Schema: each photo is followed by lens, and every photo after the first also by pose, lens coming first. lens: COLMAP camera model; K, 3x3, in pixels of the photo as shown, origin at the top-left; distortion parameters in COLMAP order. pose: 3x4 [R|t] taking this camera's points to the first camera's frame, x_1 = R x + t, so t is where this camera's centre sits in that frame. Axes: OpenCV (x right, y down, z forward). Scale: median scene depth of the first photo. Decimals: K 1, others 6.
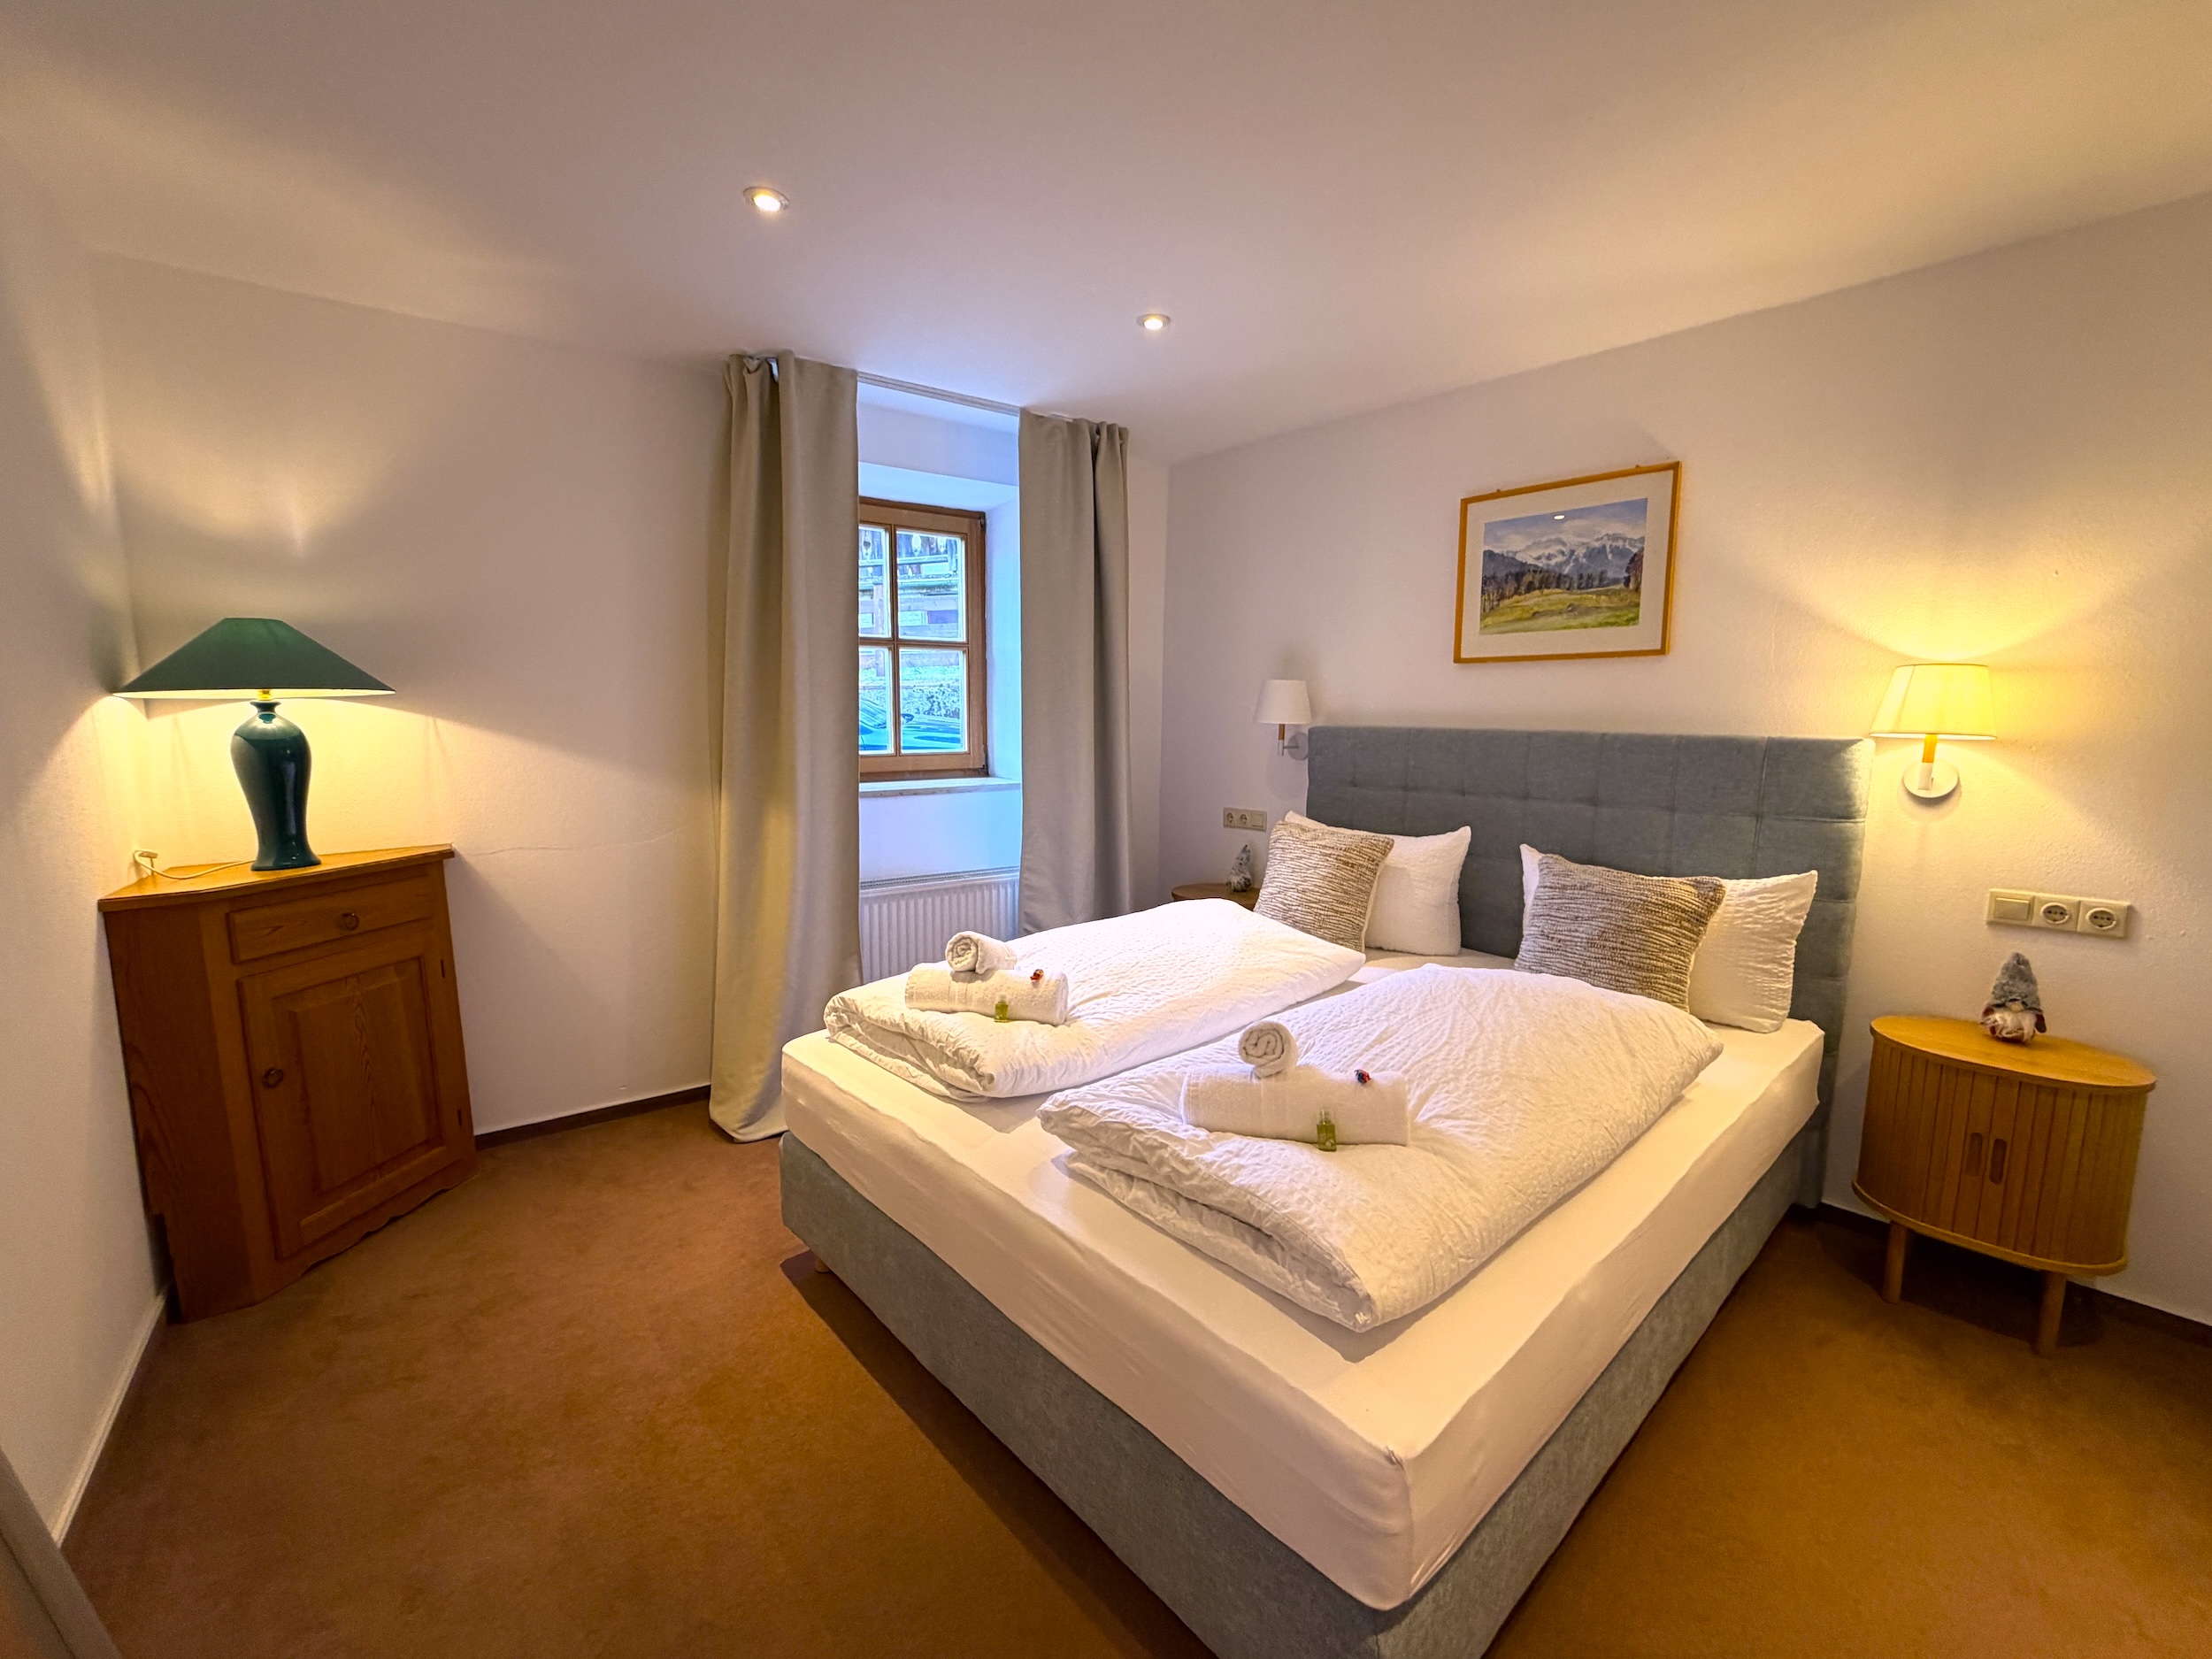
lens RADIAL K [[894.9, 0, 1098.7], [0, 894.9, 821.5], [0, 0, 1]] dist [-0.000507, -0.000066]
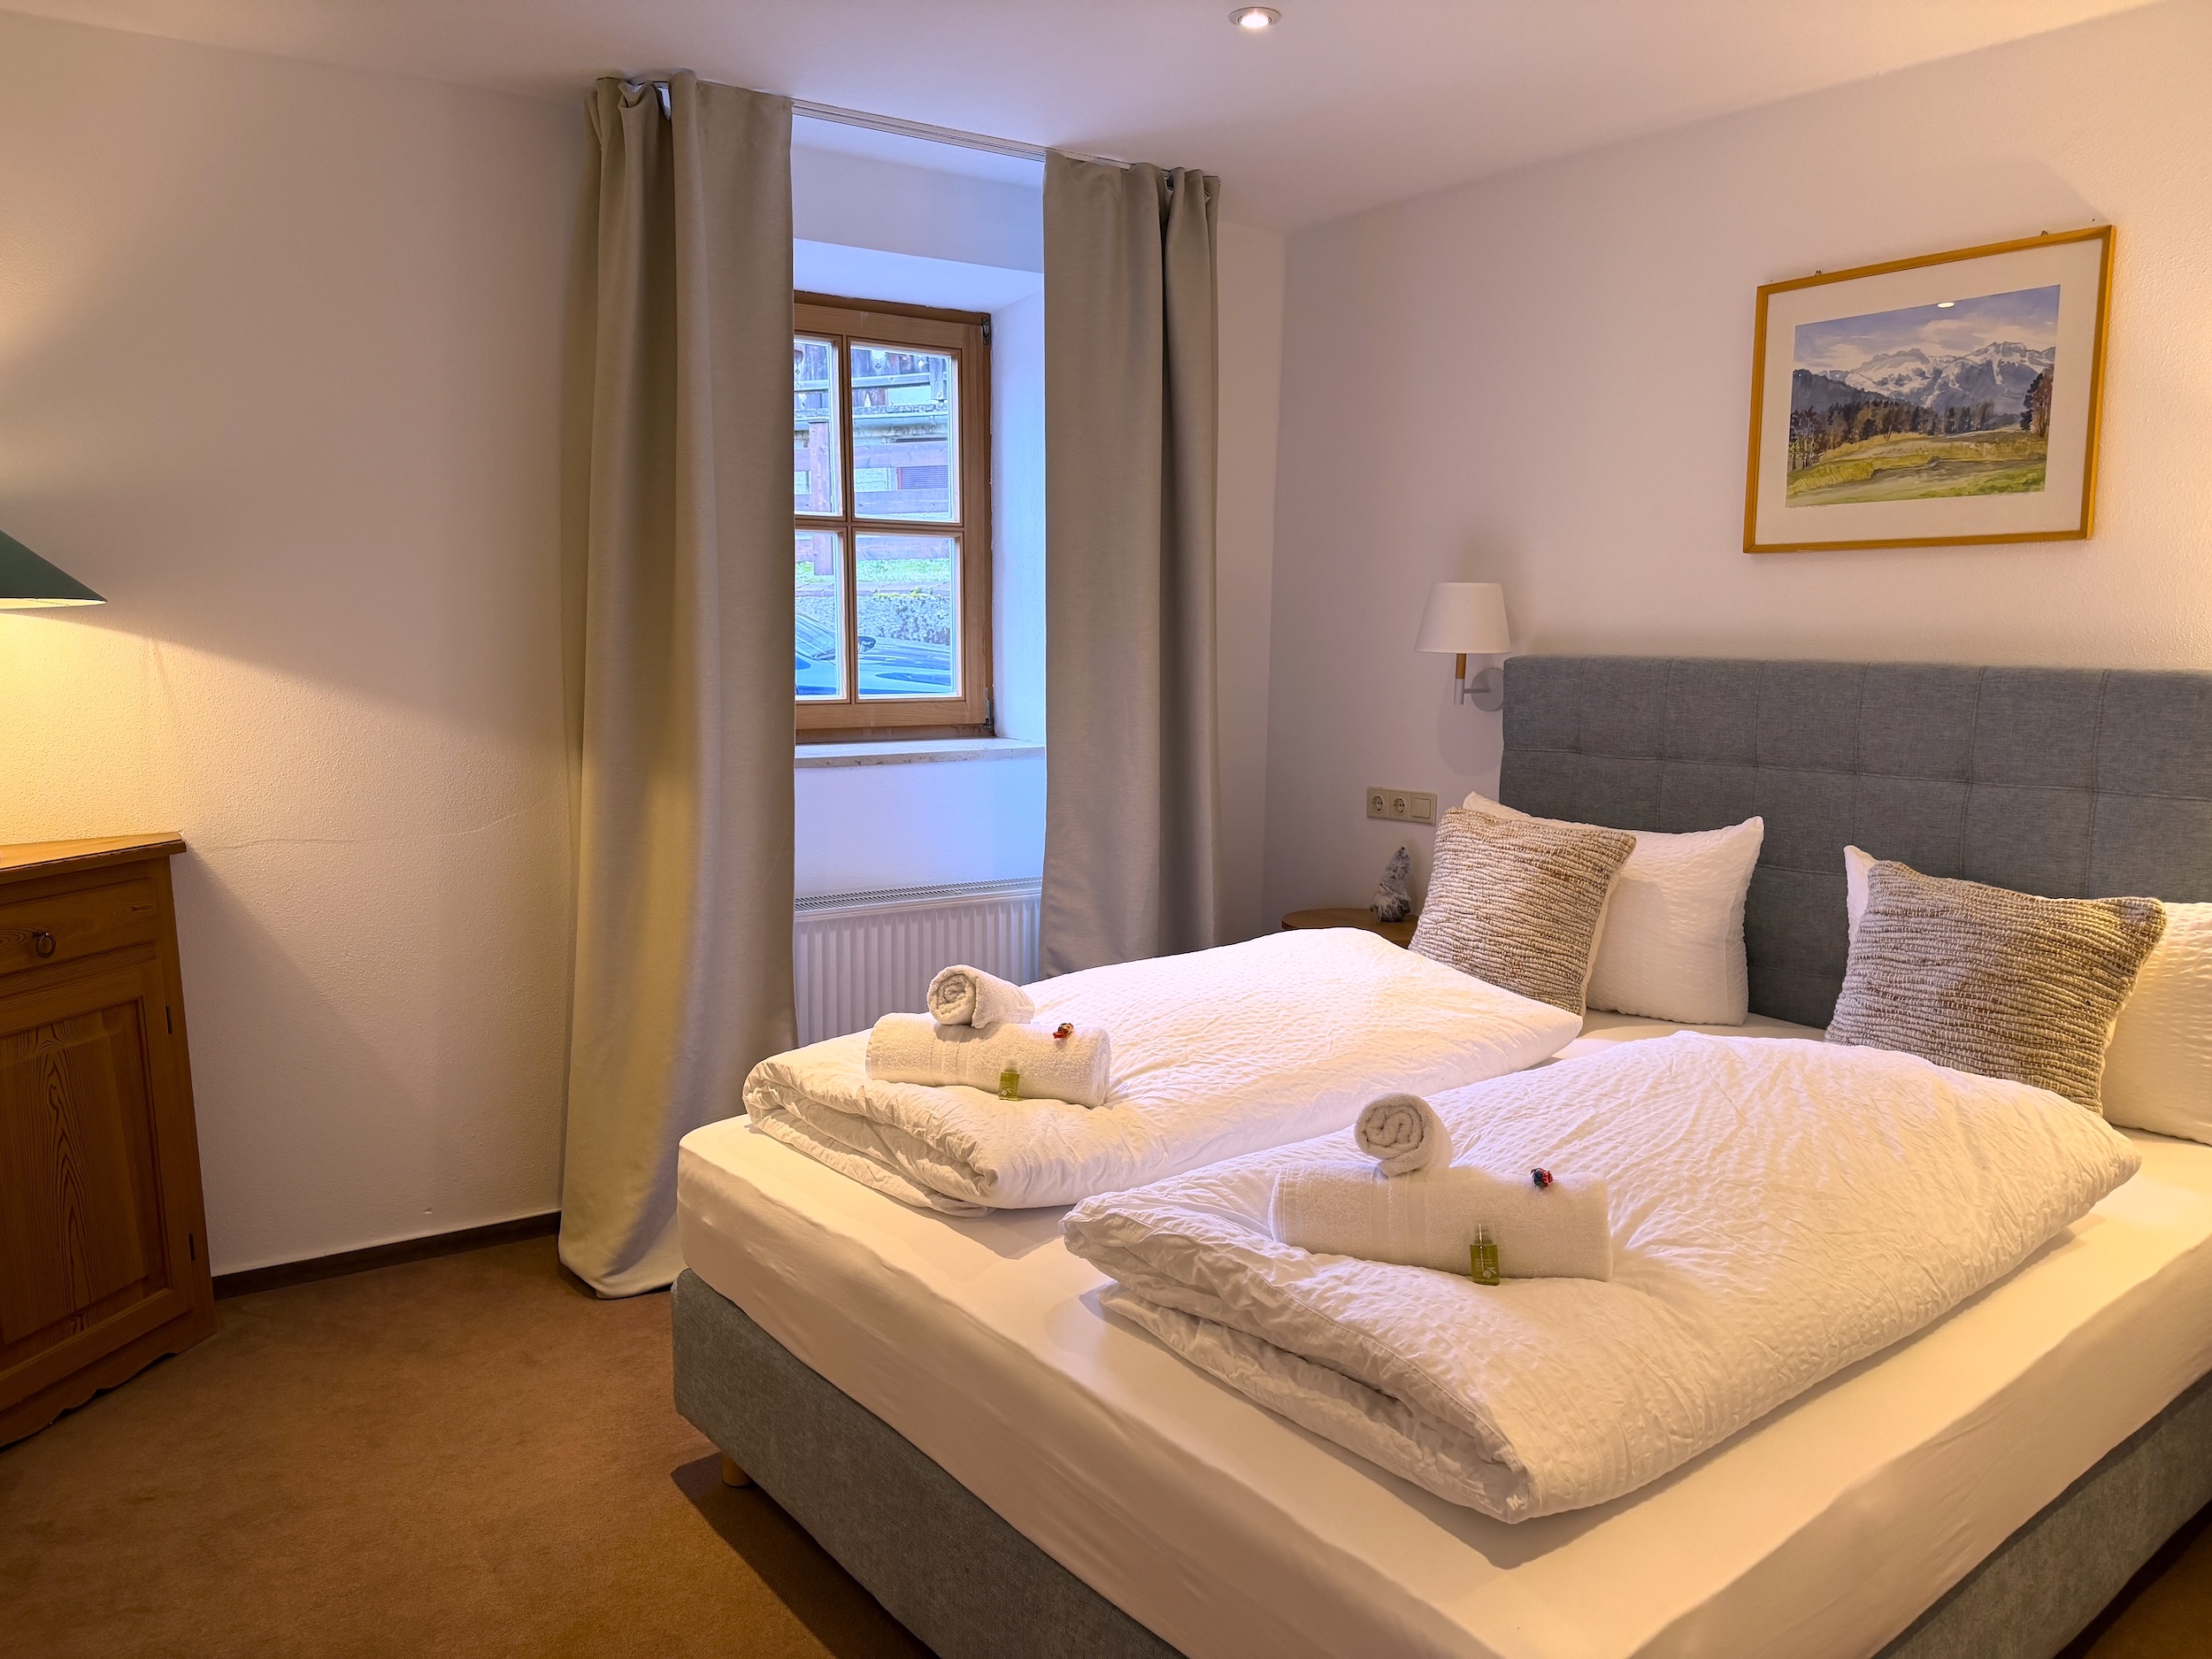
lens RADIAL K [[1513.4, 0, 1100.3], [0, 1513.4, 820.6], [0, 0, 1]] dist [0.098617, -0.122315]
pose [[0.998535, 0.006876, -0.053664, 0.015149], [-0.006810, 0.999976, 0.001418, 0.011186], [0.053672, -0.001050, 0.998558, -0.104410]]
